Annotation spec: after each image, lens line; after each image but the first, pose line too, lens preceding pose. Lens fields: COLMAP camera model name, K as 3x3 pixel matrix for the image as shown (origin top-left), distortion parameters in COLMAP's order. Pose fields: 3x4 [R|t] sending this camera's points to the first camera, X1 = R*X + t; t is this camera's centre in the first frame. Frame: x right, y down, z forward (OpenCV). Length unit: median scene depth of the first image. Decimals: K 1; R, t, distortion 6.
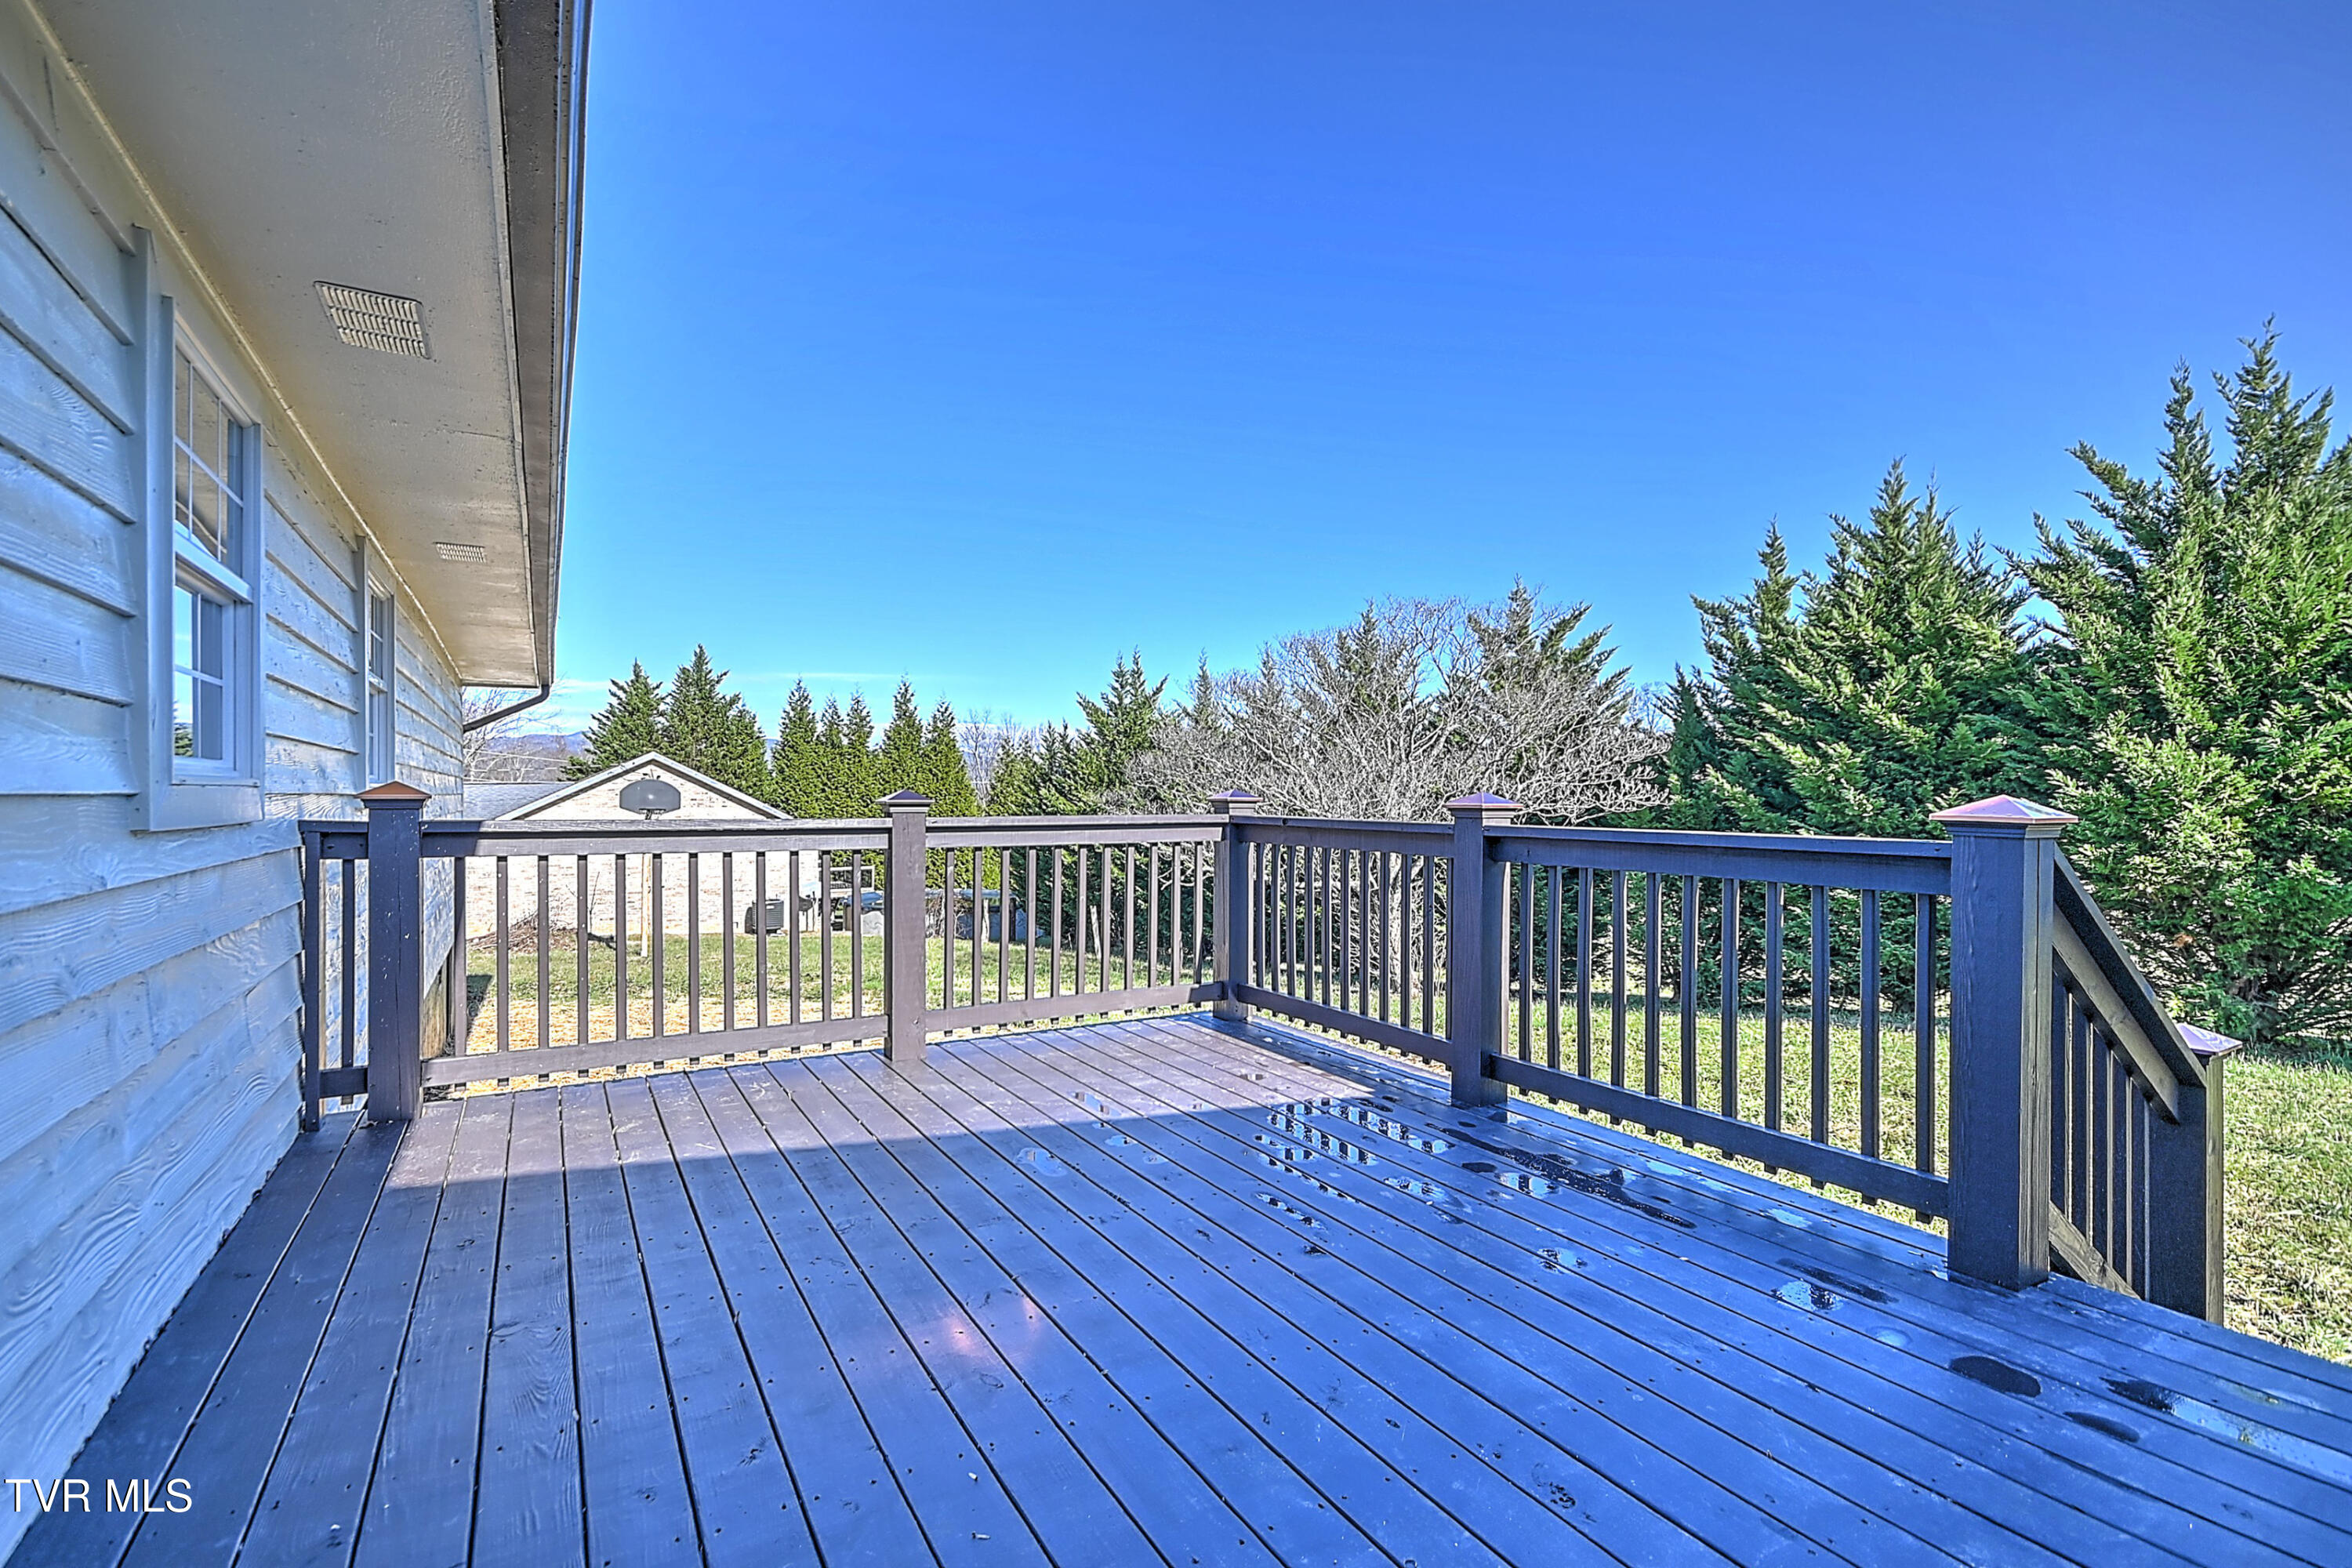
lens RADIAL K [[1133.9, 0, 1160.0], [0, 1133.9, 785.0], [0, 0, 1]] dist [0.003074, -0.000554]
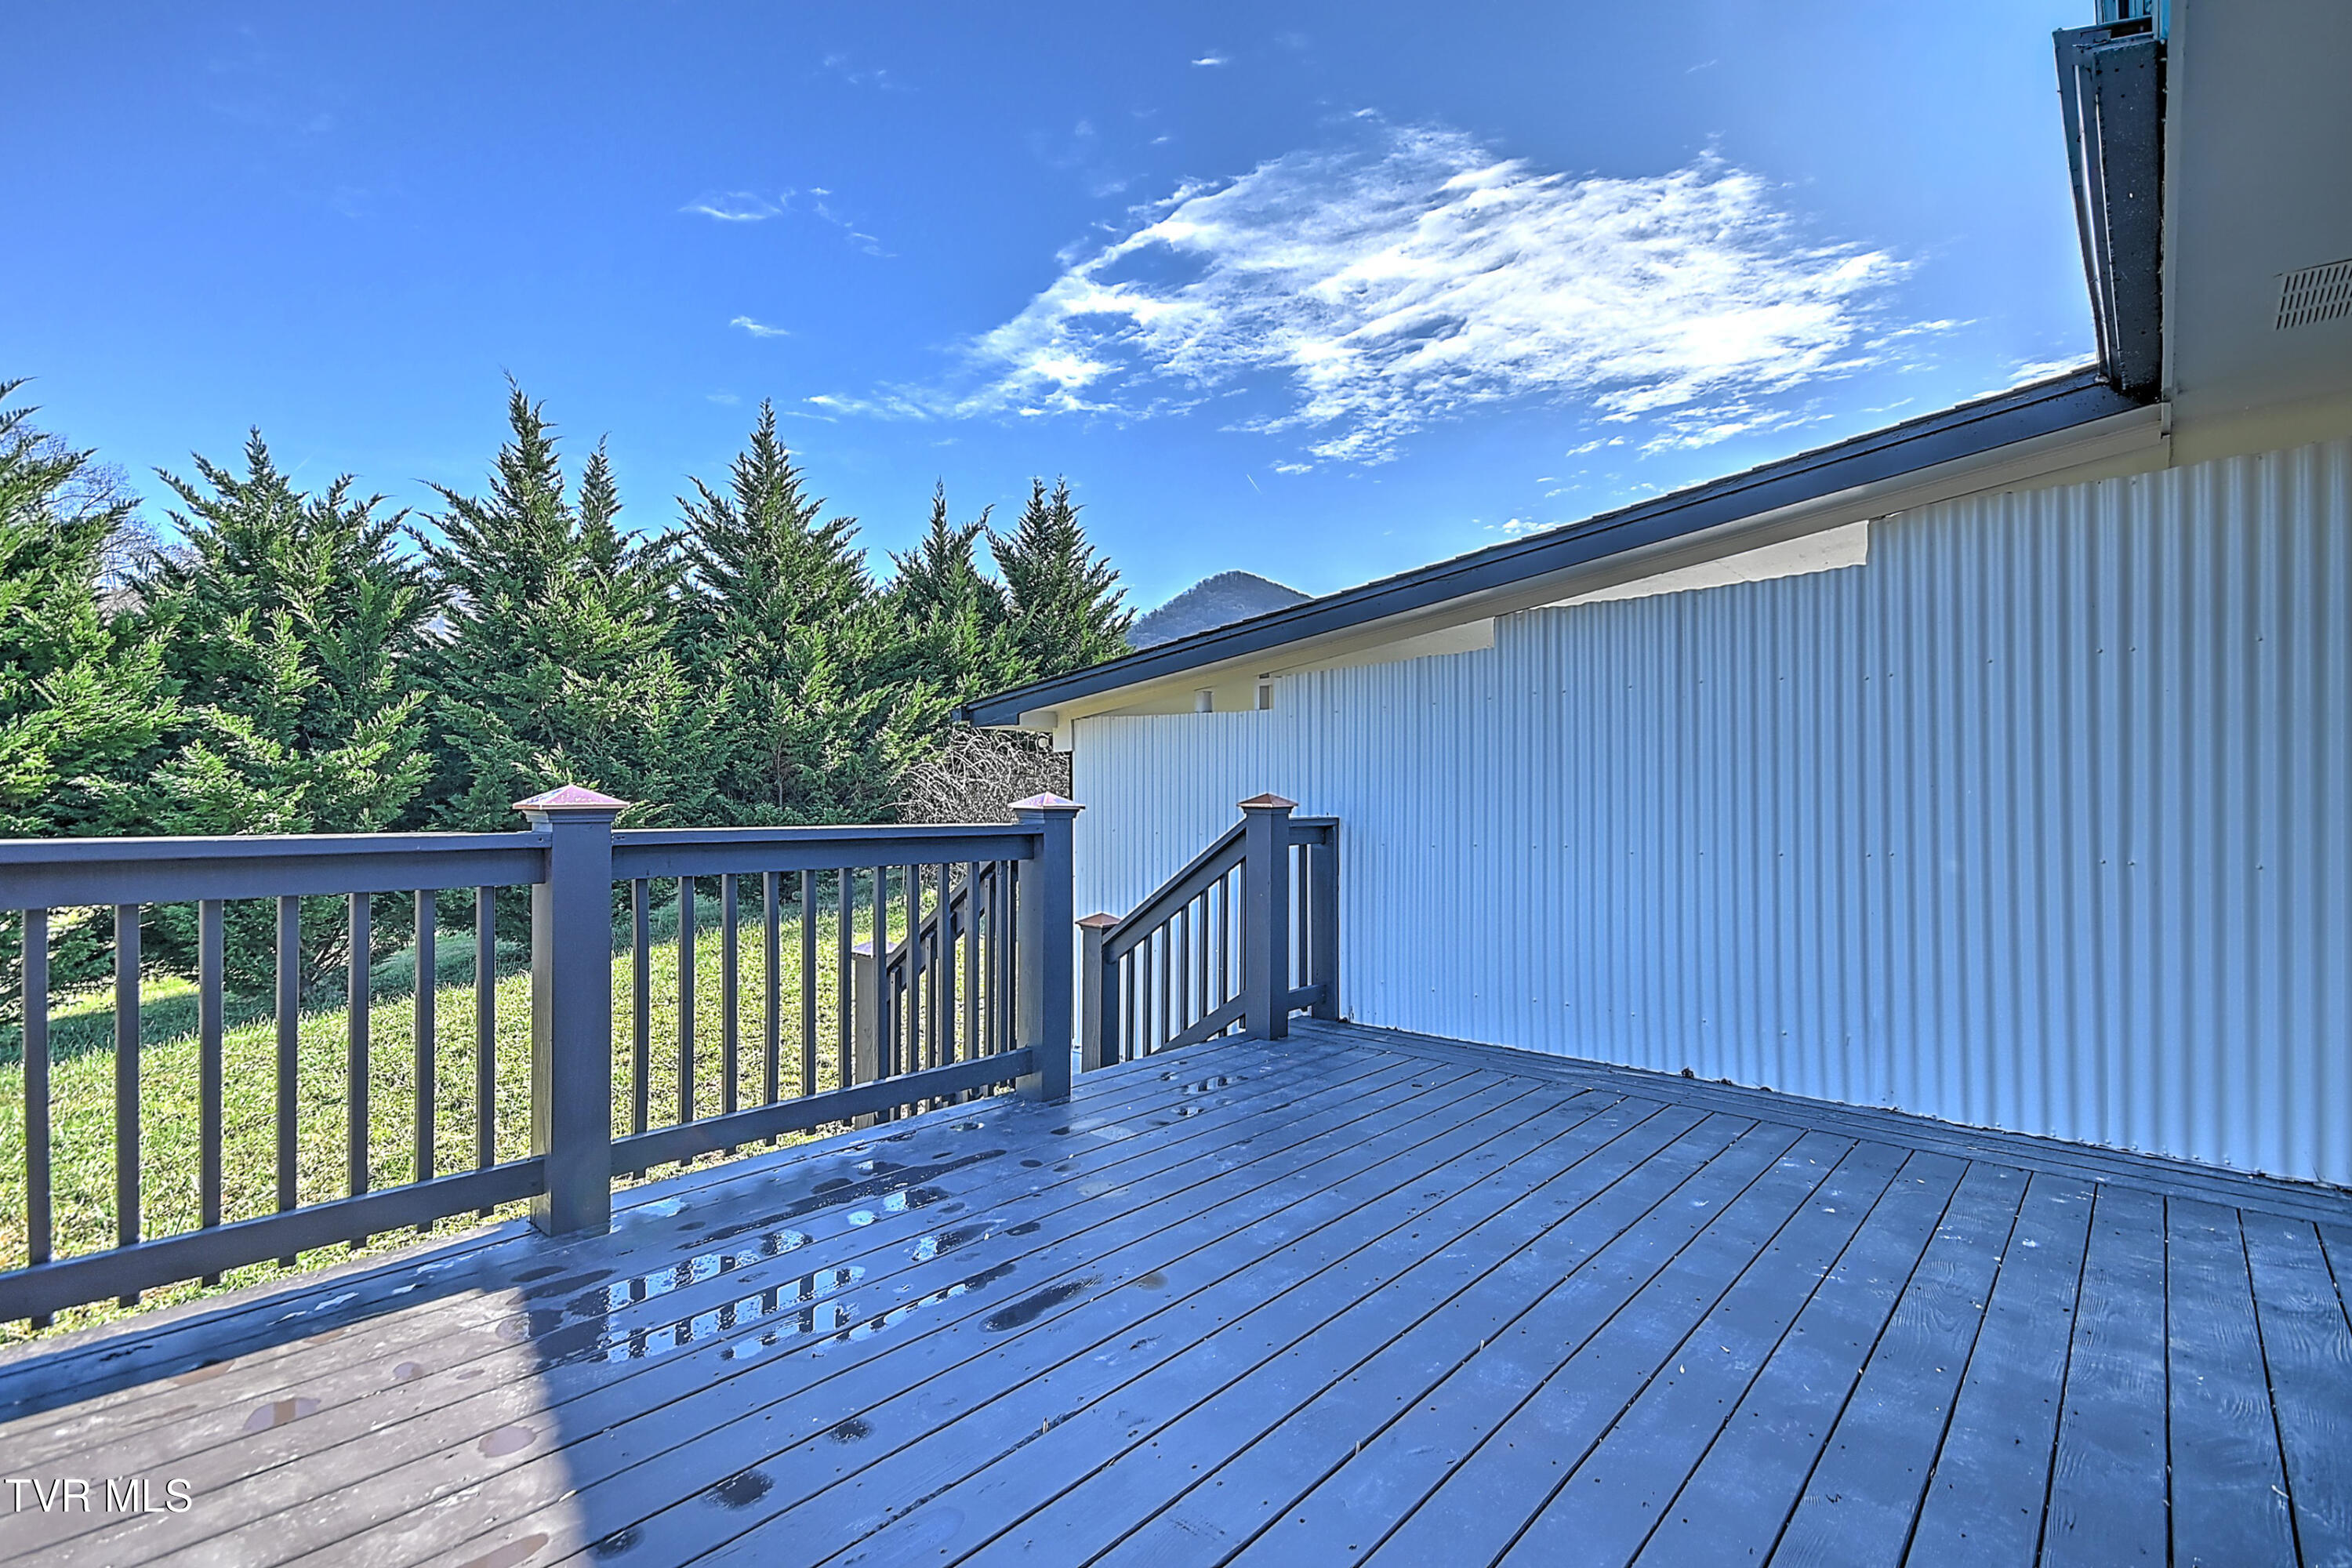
lens RADIAL K [[1111.6, 0, 1163.6], [0, 1111.6, 835.3], [0, 0, 1]] dist [-0.000586, -0.000196]
pose [[-0.337504, -0.045901, 0.940204, -0.480600], [-0.009981, 0.998929, 0.045184, -0.000012], [-0.941271, 0.005865, -0.337600, 0.867436]]
